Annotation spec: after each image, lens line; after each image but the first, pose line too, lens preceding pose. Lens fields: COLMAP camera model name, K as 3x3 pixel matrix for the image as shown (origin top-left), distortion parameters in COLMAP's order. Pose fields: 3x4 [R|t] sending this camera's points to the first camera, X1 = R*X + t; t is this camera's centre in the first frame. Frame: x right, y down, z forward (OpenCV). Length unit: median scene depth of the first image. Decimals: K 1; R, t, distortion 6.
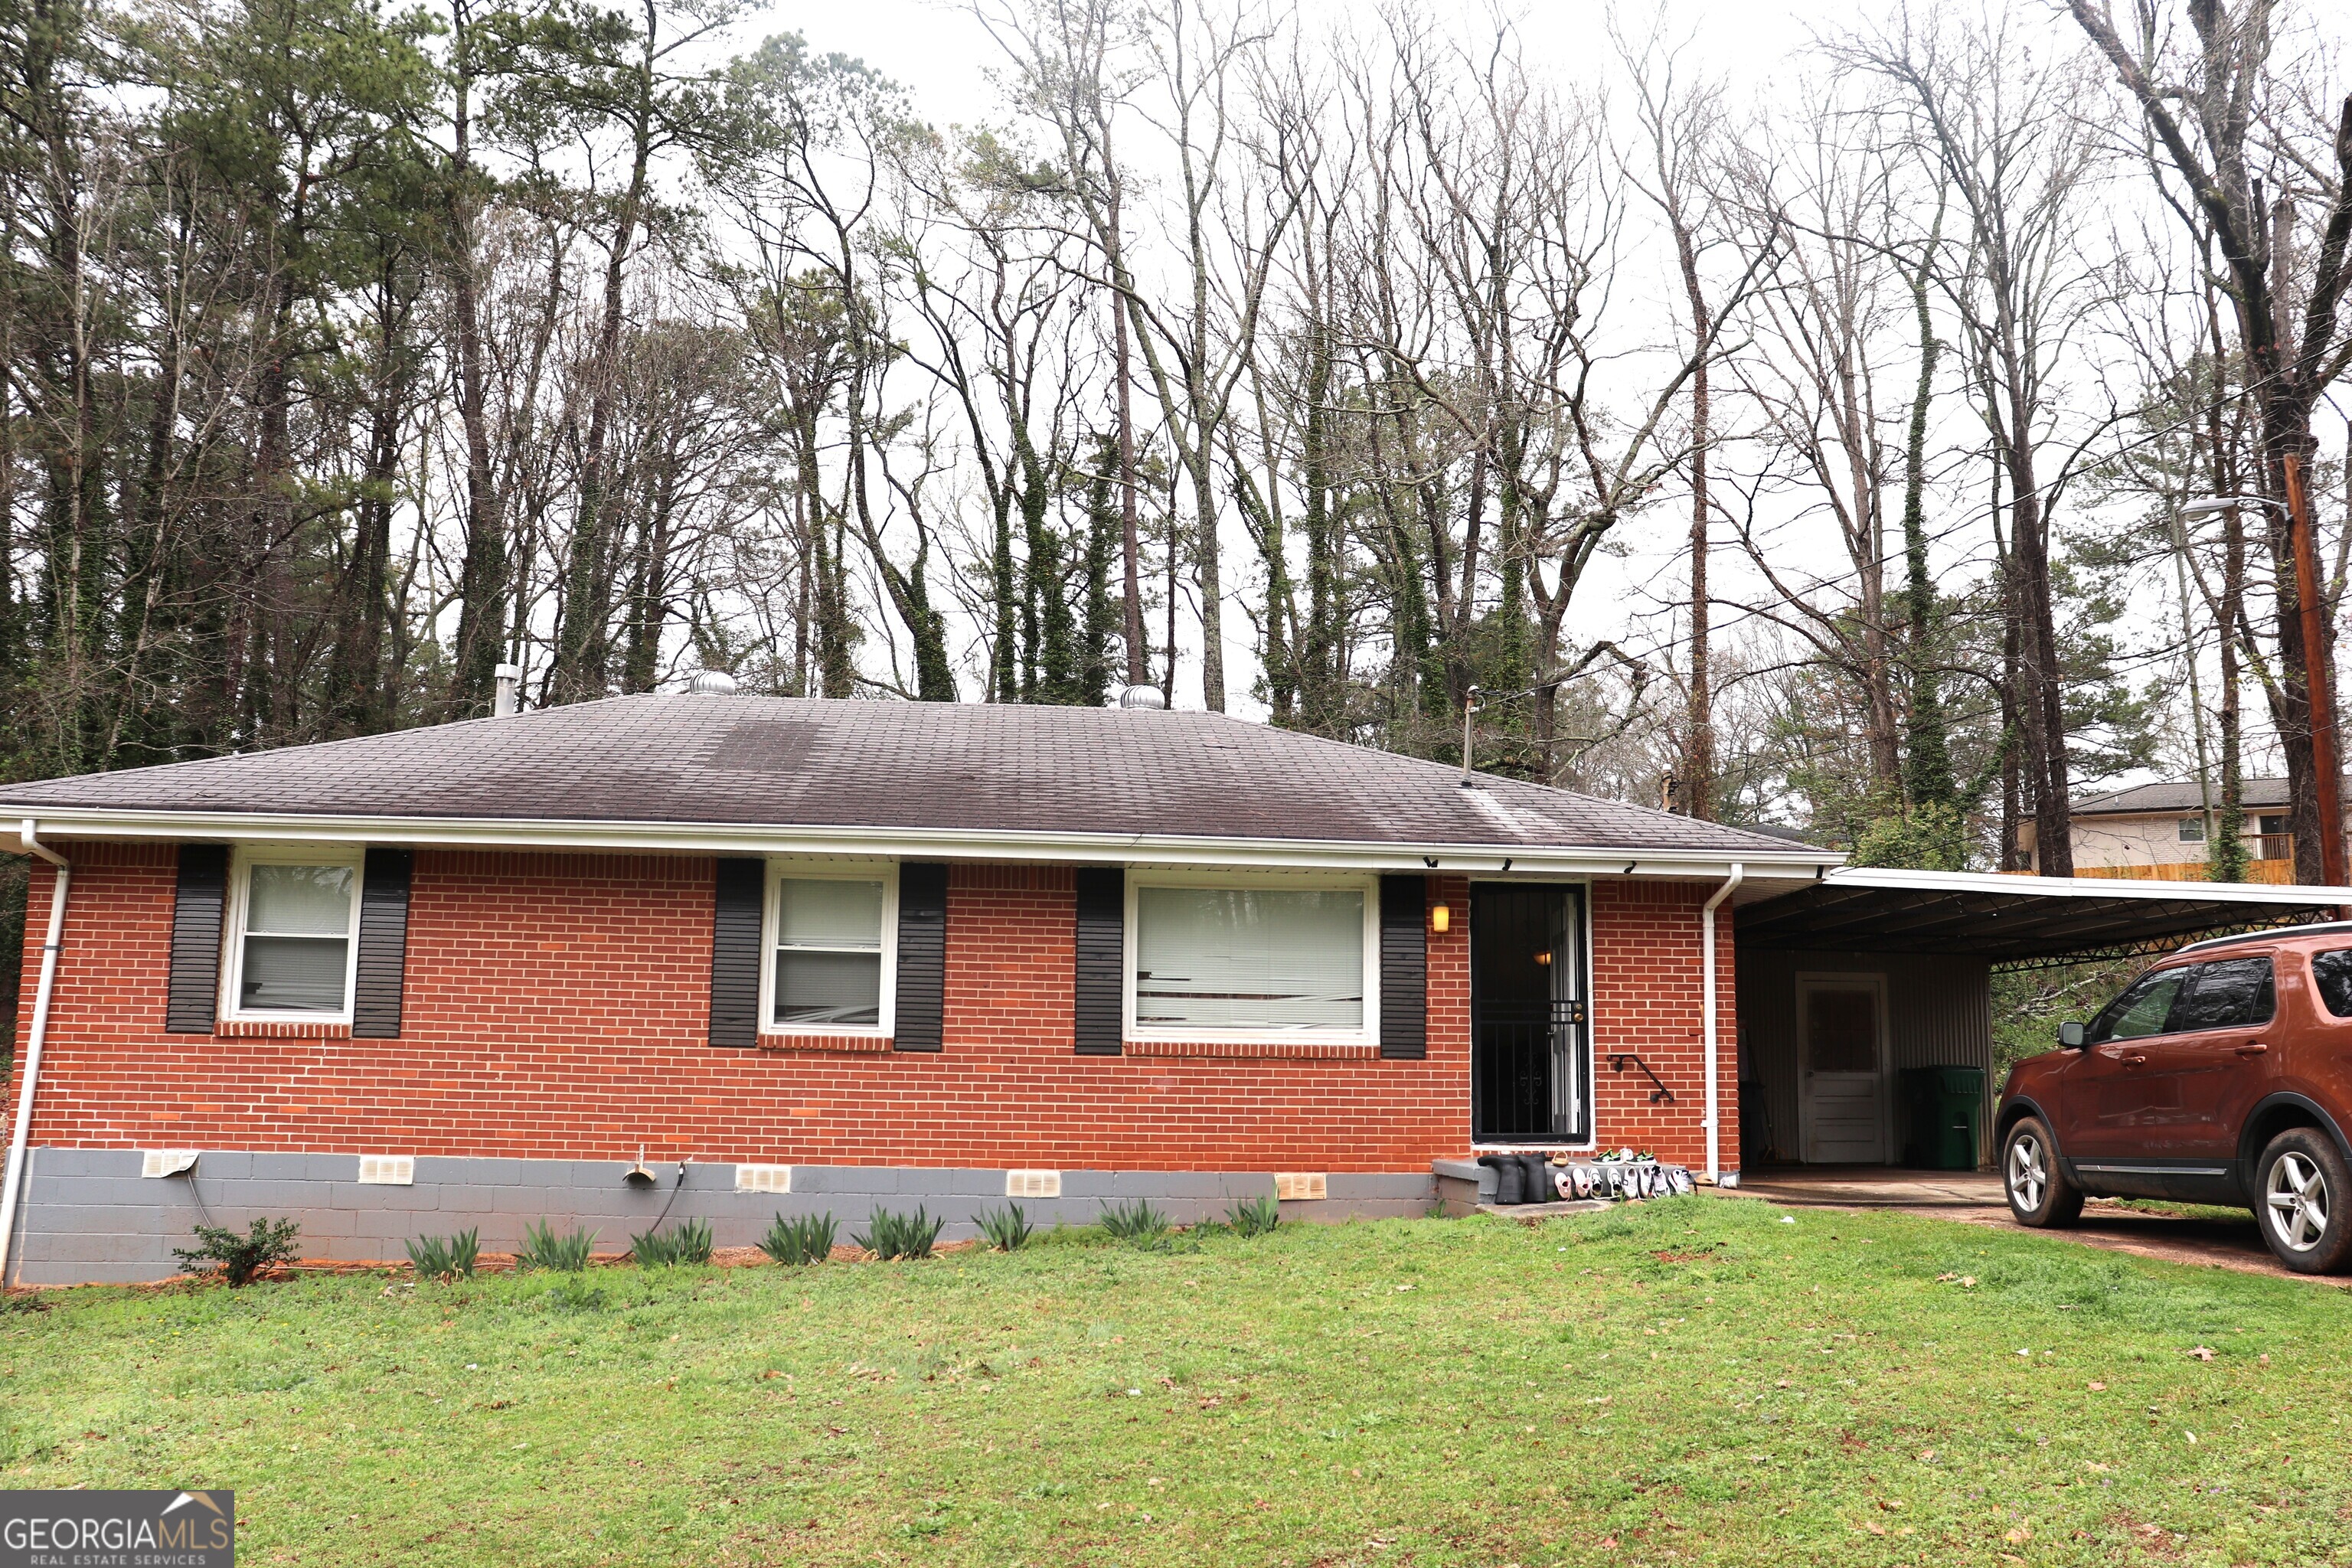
lens RADIAL K [[1950.2, 0, 1206.6], [0, 1950.2, 785.0], [0, 0, 1]] dist [-0.172303, 0.163924]
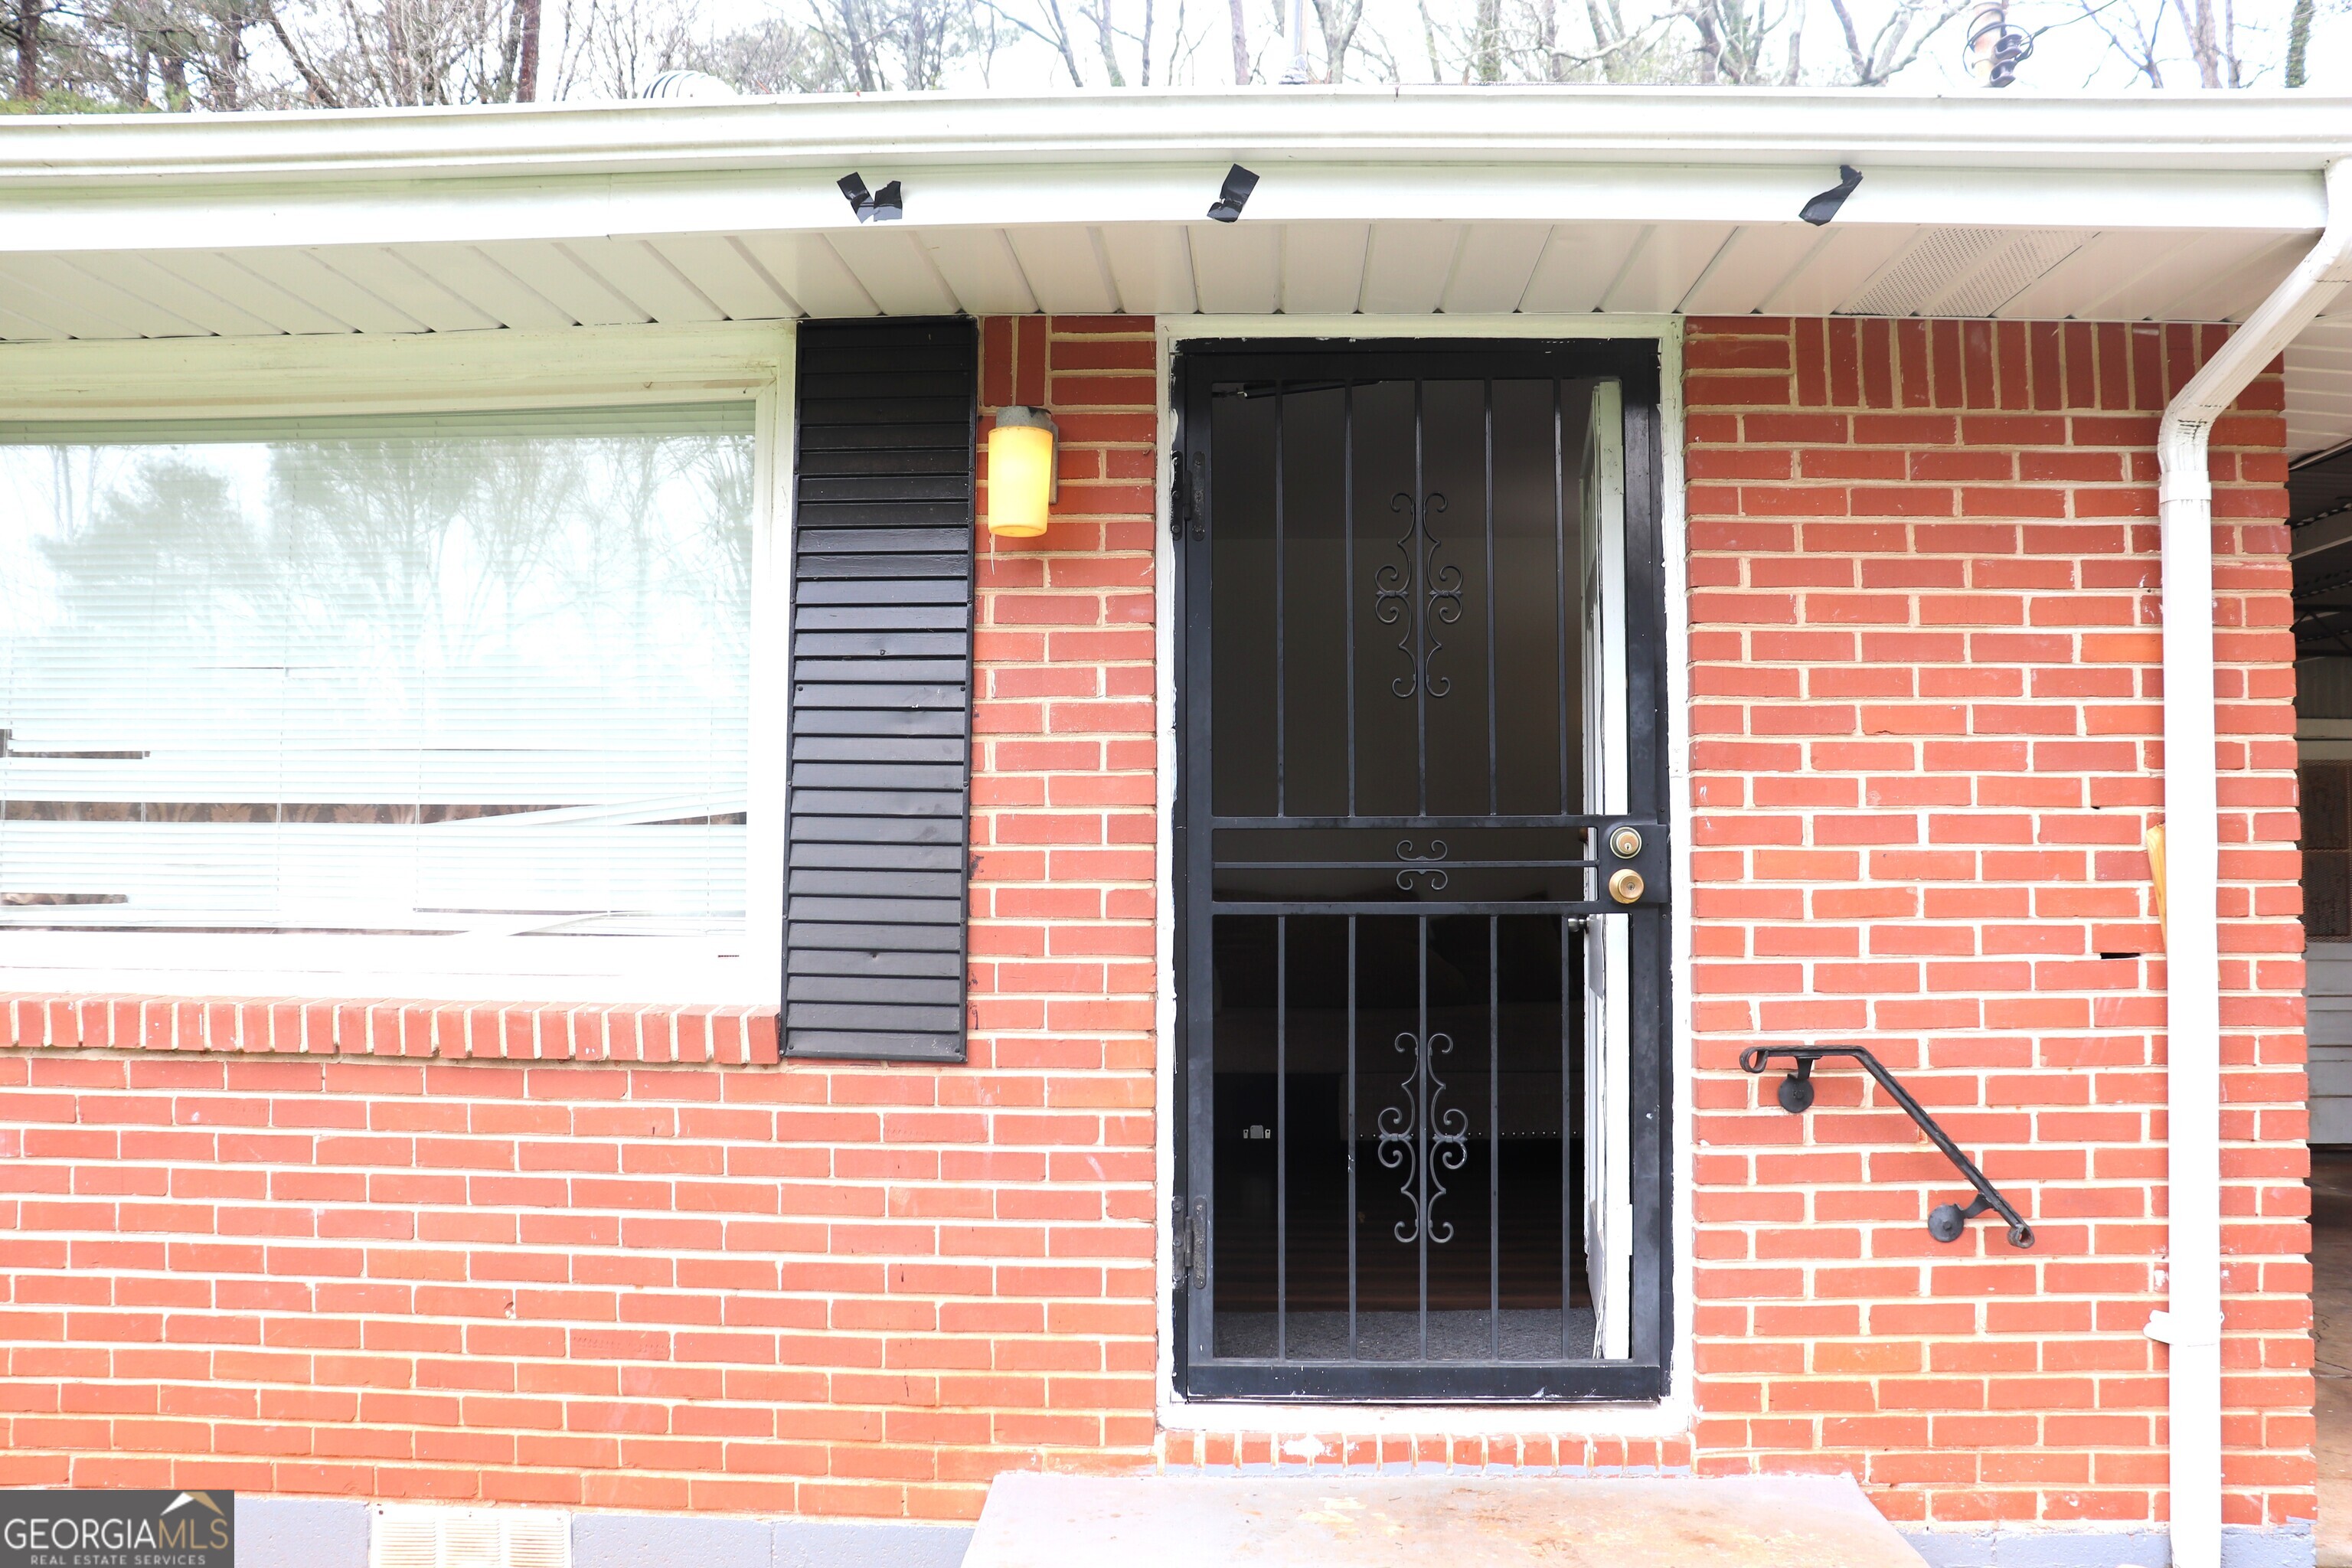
lens RADIAL K [[1950.2, 0, 1206.6], [0, 1950.2, 785.0], [0, 0, 1]] dist [-0.172303, 0.163924]
pose [[0.990202, -0.016261, -0.138690, 0.175355], [0.031879, 0.993293, 0.111146, 0.079991], [0.135952, -0.114478, 0.984079, 0.763228]]
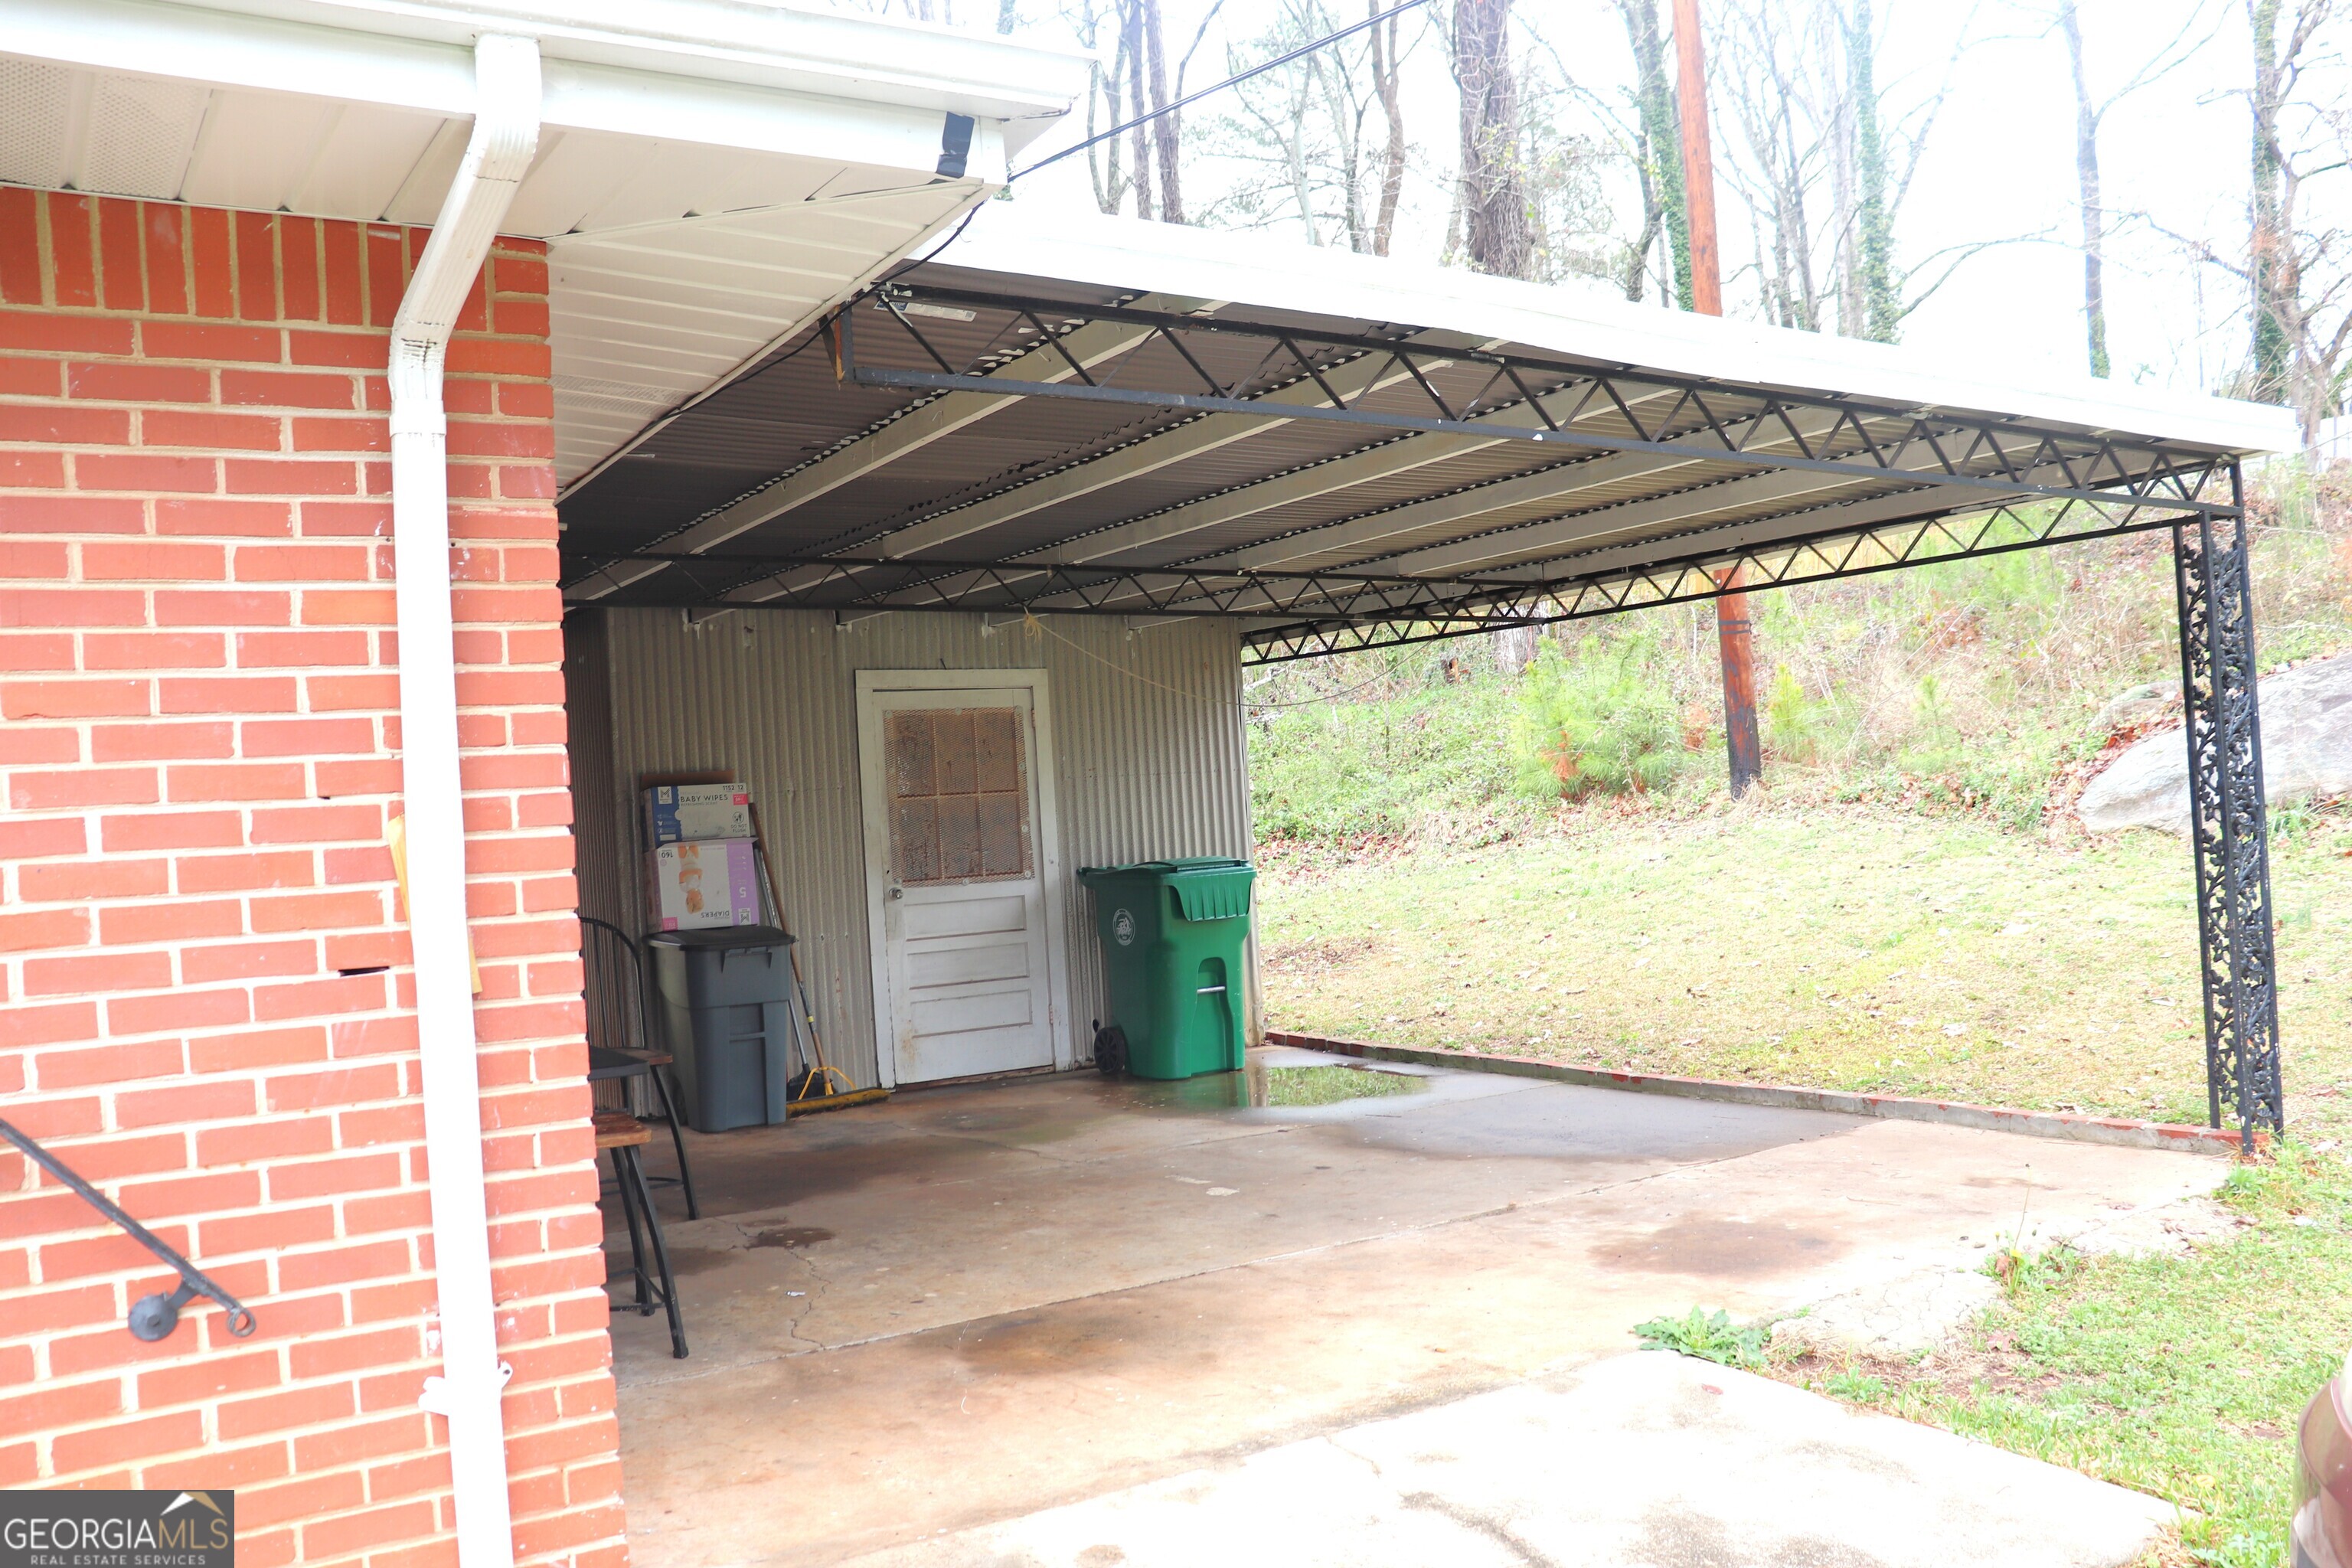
lens RADIAL K [[1950.2, 0, 1206.6], [0, 1950.2, 785.0], [0, 0, 1]] dist [-0.172303, 0.163924]
pose [[0.890083, -0.059342, 0.451919, 0.245572], [-0.007111, 0.989560, 0.143946, 0.082045], [-0.455743, -0.131337, 0.880368, 0.793824]]
